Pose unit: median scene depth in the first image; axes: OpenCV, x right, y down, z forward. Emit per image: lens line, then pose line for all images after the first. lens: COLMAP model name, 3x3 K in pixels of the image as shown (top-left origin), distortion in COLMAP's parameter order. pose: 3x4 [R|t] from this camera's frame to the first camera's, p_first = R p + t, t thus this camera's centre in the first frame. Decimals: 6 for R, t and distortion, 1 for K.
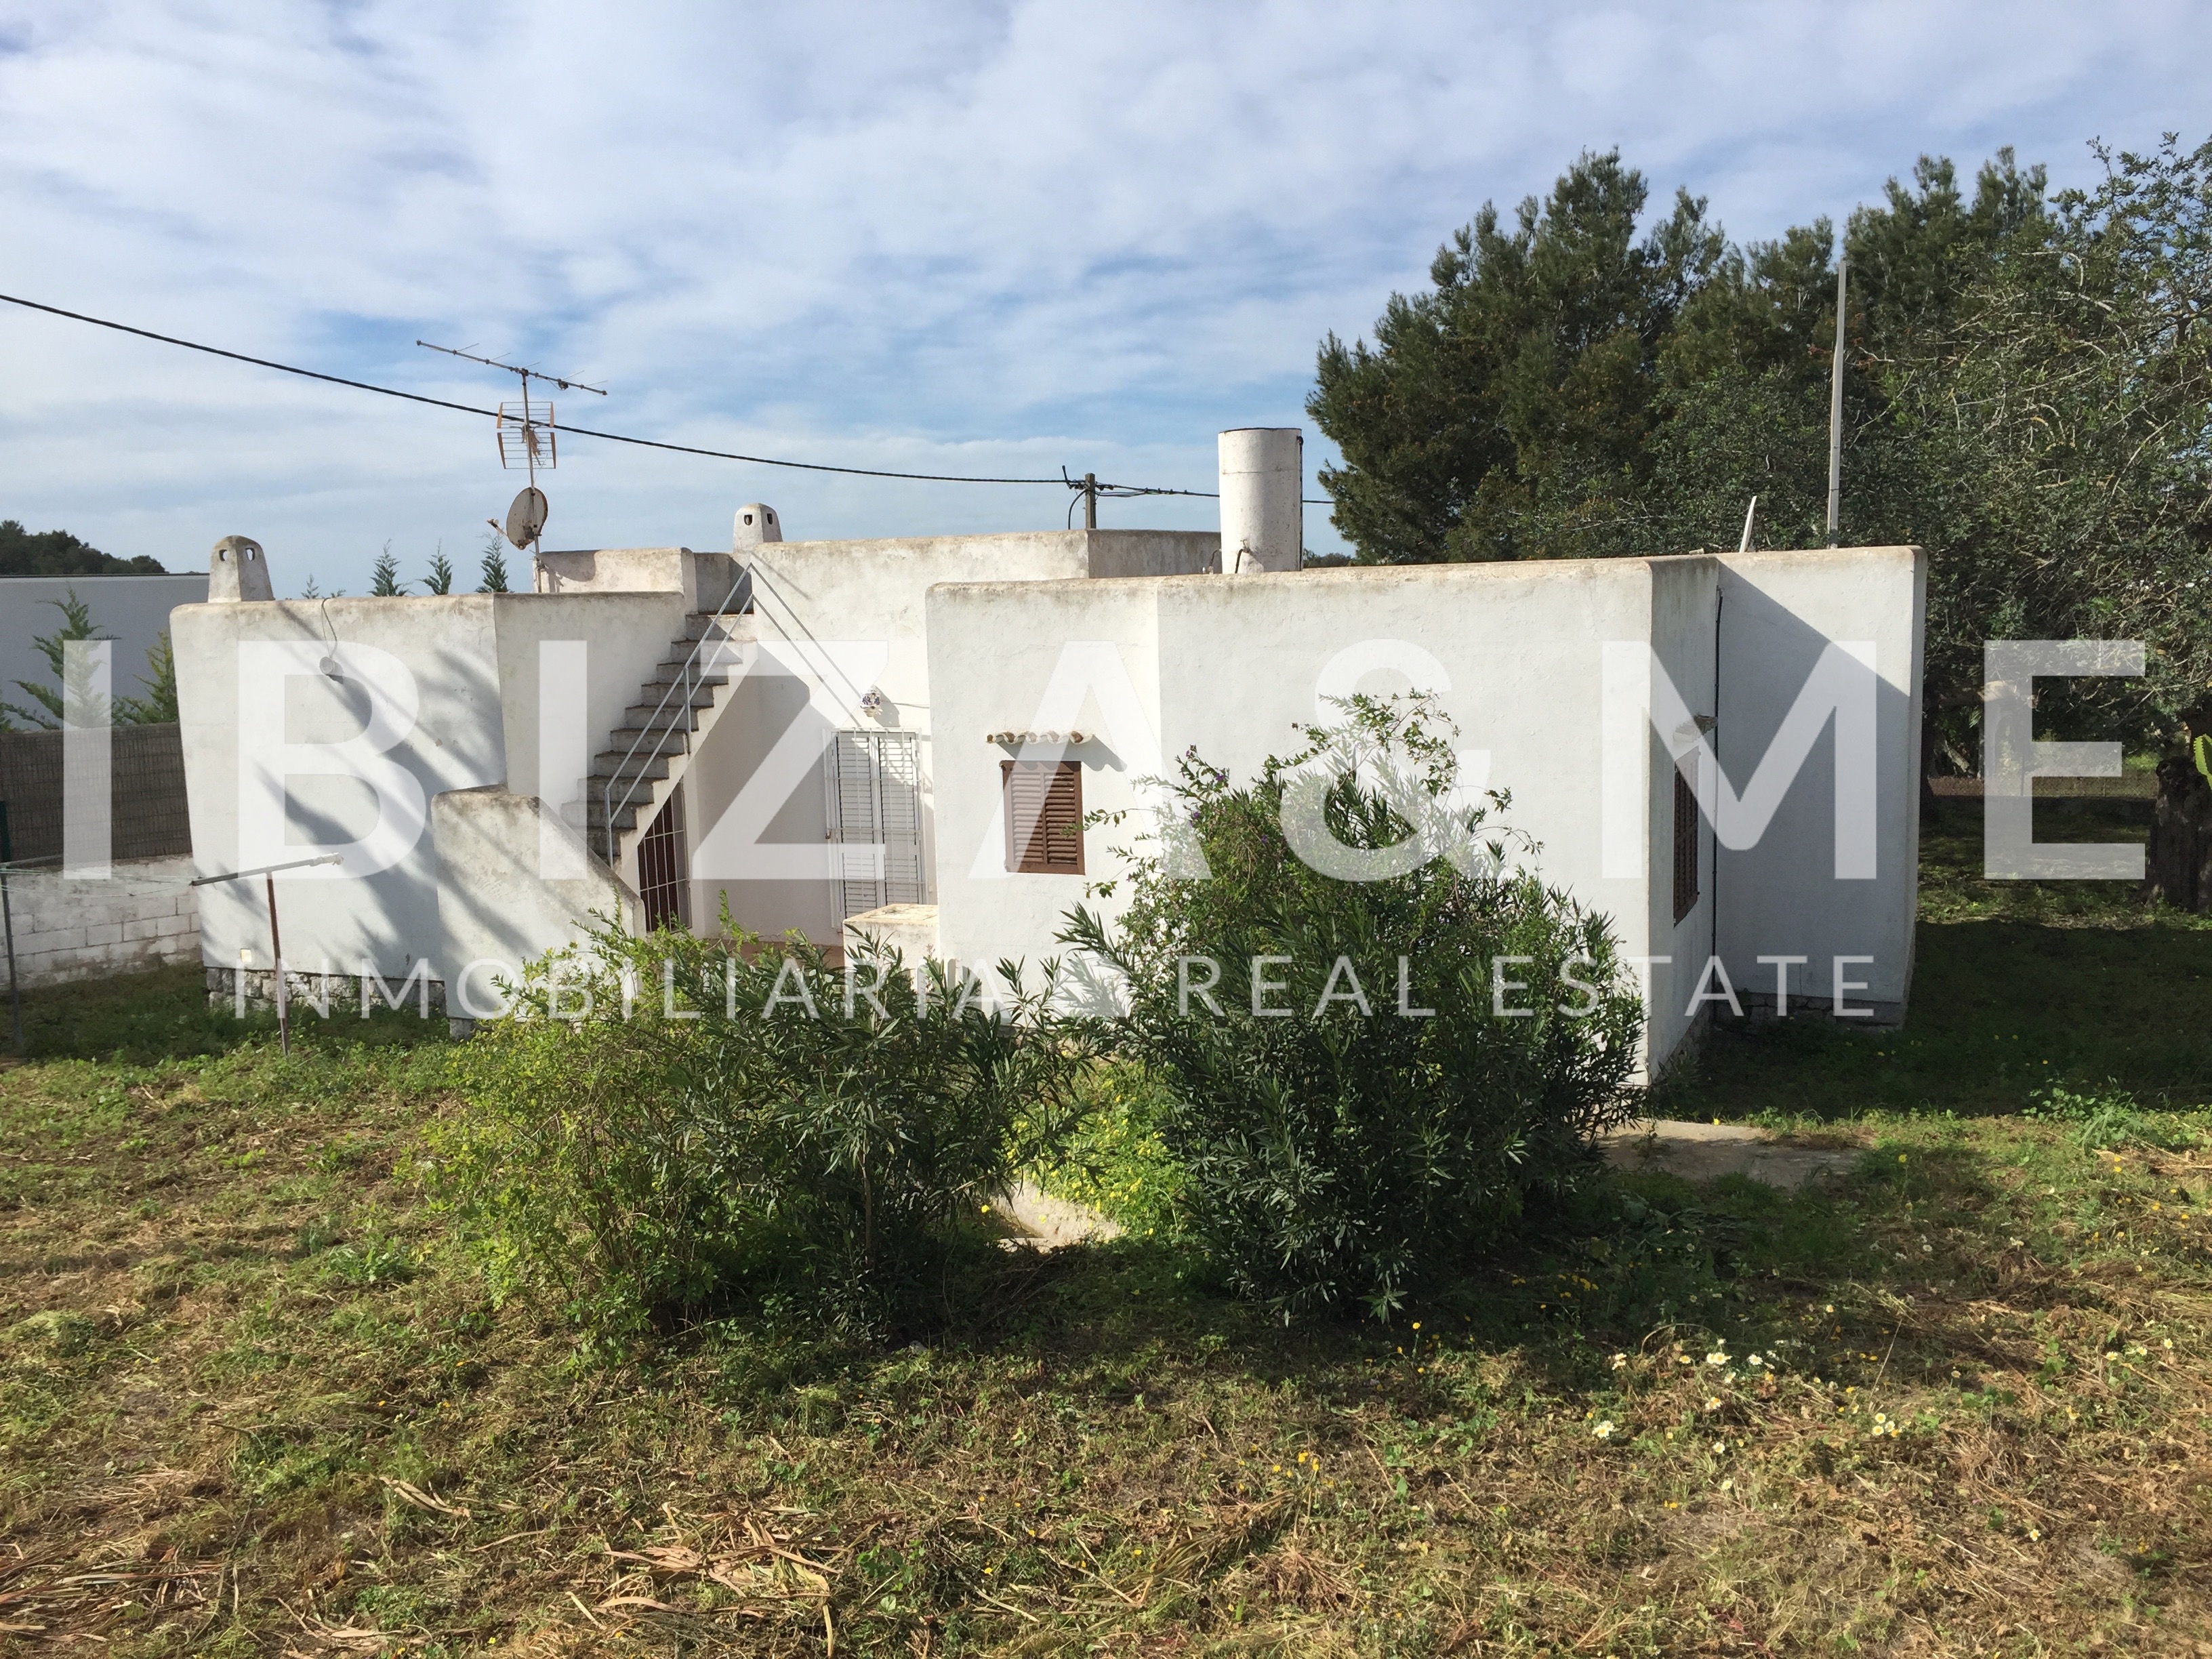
lens RADIAL K [[1922.5, 0, 1106.0], [0, 1922.5, 829.5], [0, 0, 1]] dist [0.102225, -0.150989]
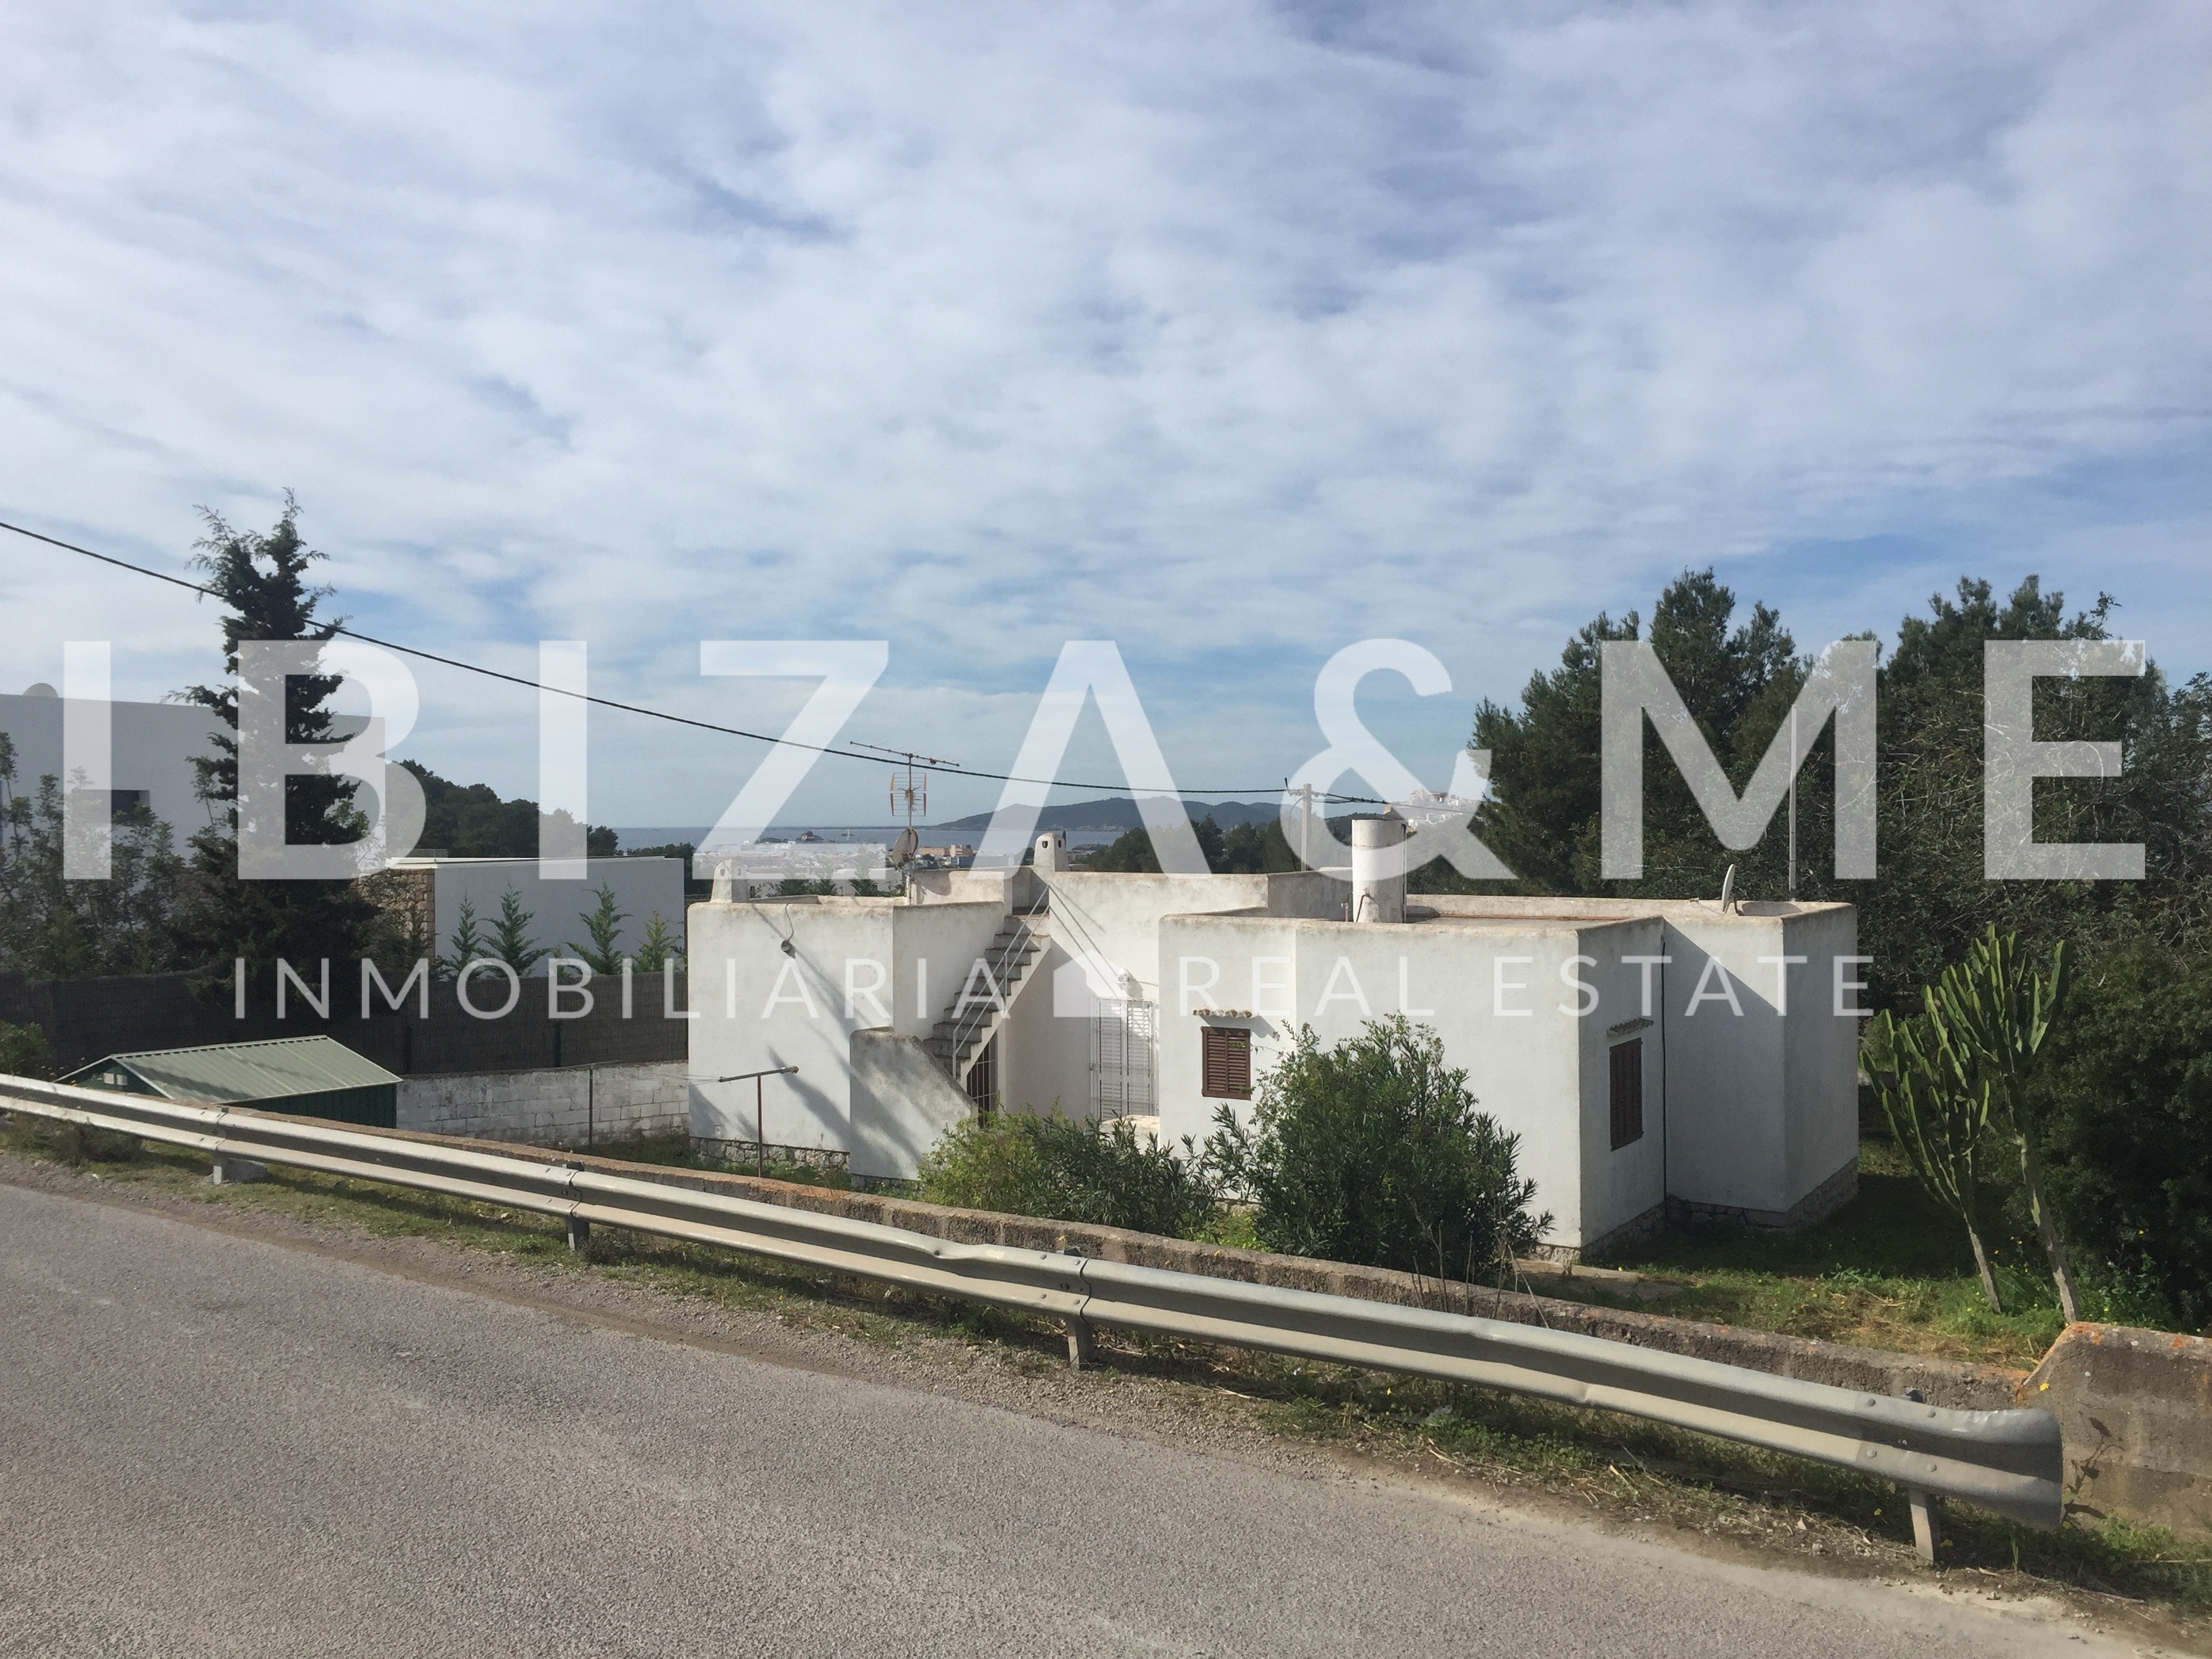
lens RADIAL K [[1922.5, 0, 1106.0], [0, 1922.5, 829.5], [0, 0, 1]] dist [0.102225, -0.150989]
pose [[0.990719, 0.029057, -0.132787, 0.058605], [-0.045119, 0.991796, -0.119600, -0.002269], [0.128222, 0.124481, 0.983902, -0.478126]]
